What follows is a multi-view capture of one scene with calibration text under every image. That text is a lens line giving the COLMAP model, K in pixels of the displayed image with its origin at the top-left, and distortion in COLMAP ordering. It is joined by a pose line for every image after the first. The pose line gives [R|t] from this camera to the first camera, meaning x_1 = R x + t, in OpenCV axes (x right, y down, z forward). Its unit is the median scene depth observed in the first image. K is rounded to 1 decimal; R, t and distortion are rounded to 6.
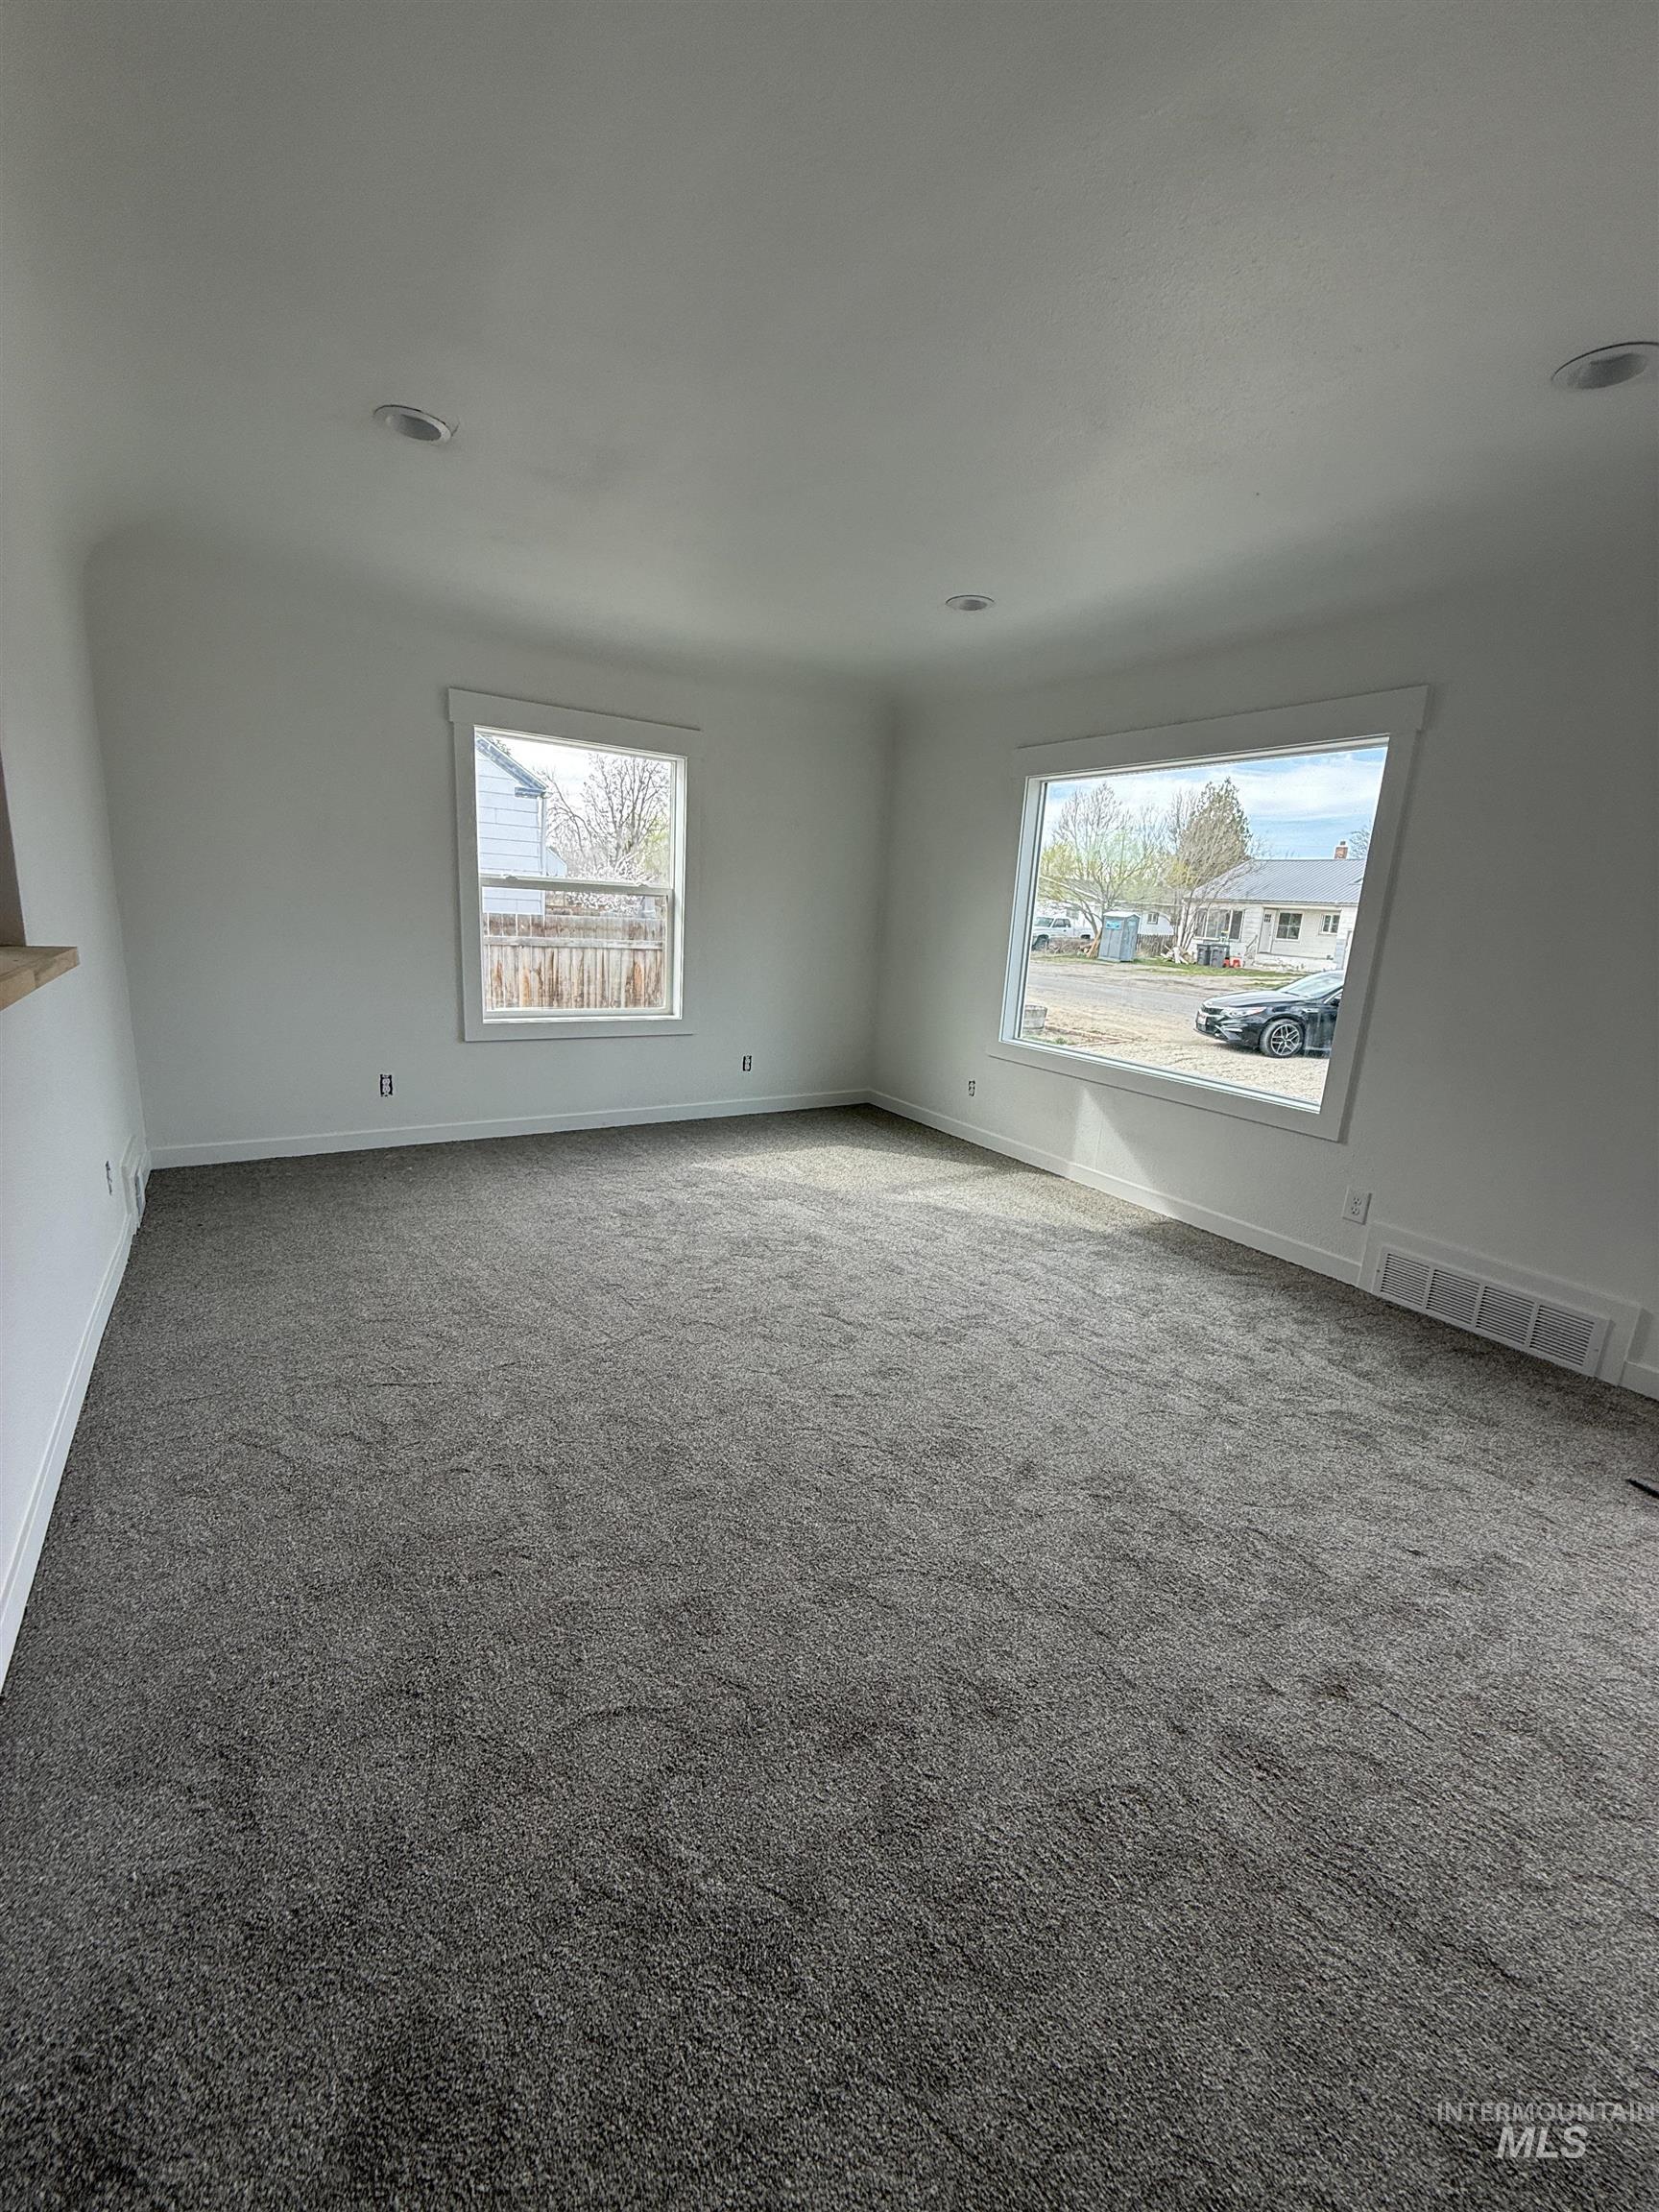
lens RADIAL K [[880.4, 0, 832.0], [0, 880.4, 1101.5], [0, 0, 1]] dist [0.002919, 0.000217]
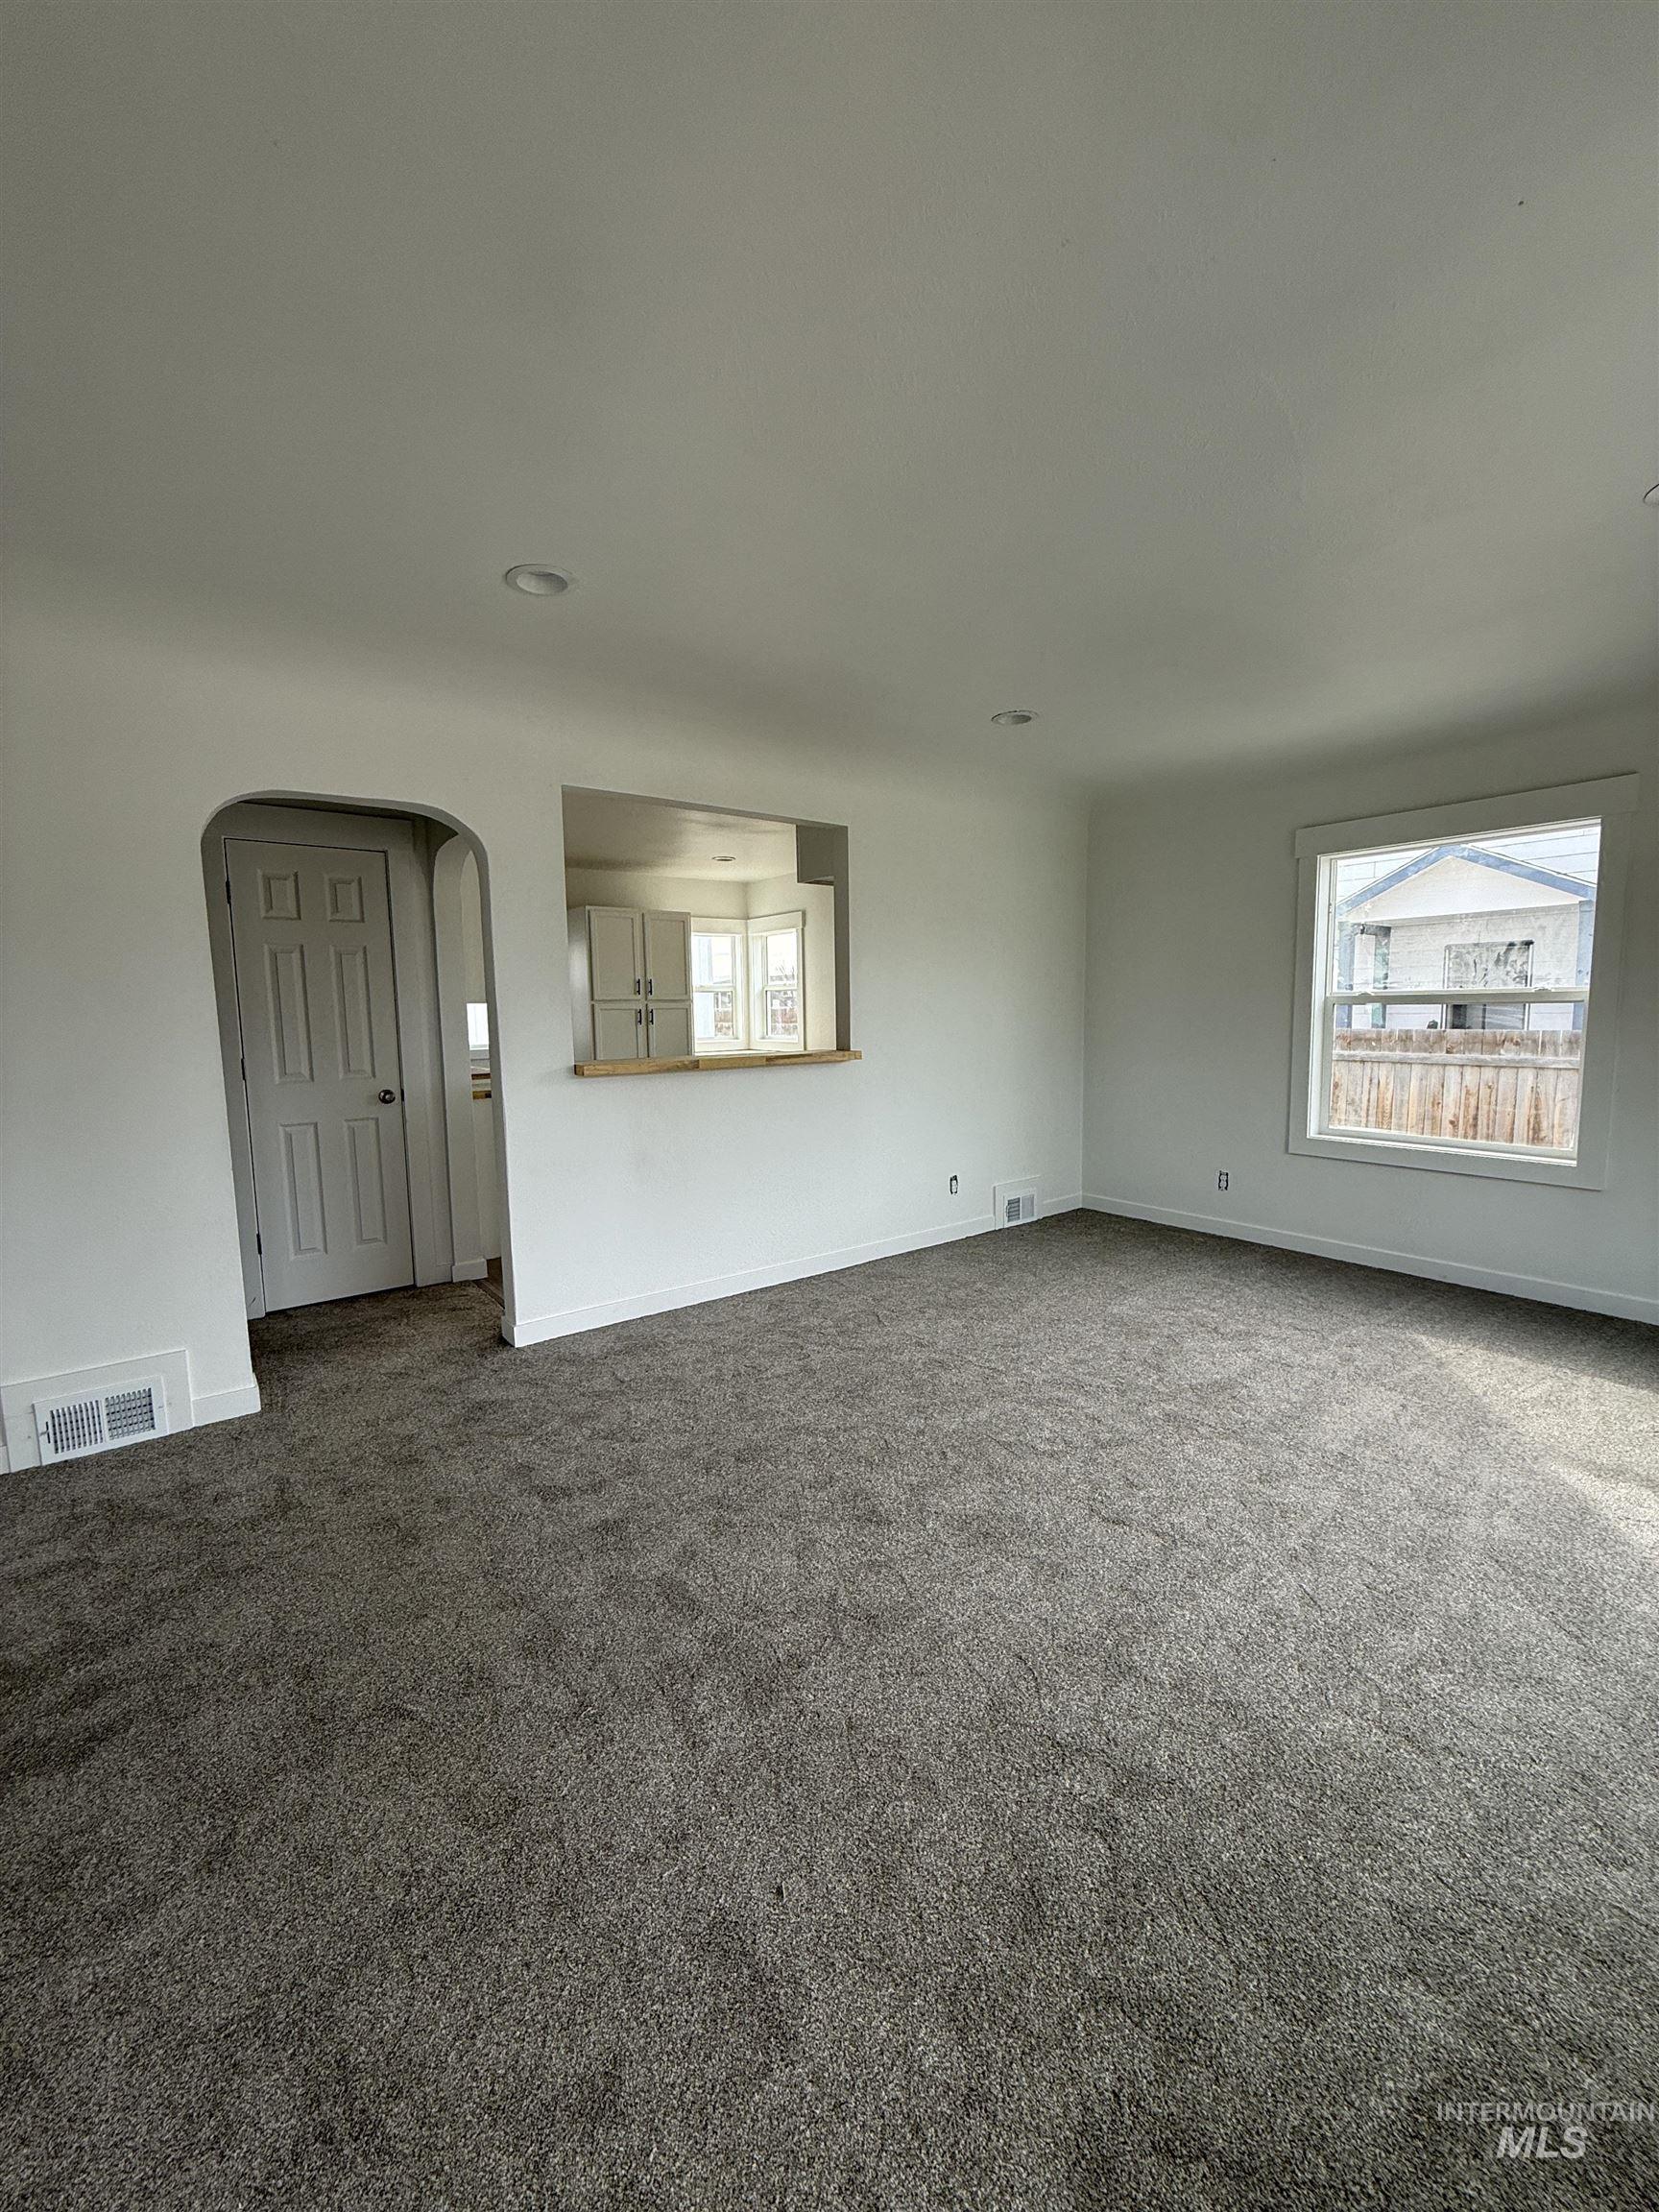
lens RADIAL K [[880.4, 0, 827.1], [0, 880.4, 1103.2], [0, 0, 1]] dist [0.002919, 0.000217]
pose [[0.074961, 0.051575, -0.995852, 0.568591], [-0.202270, 0.978688, 0.035460, -0.051689], [0.976457, 0.198773, 0.083795, 0.371564]]
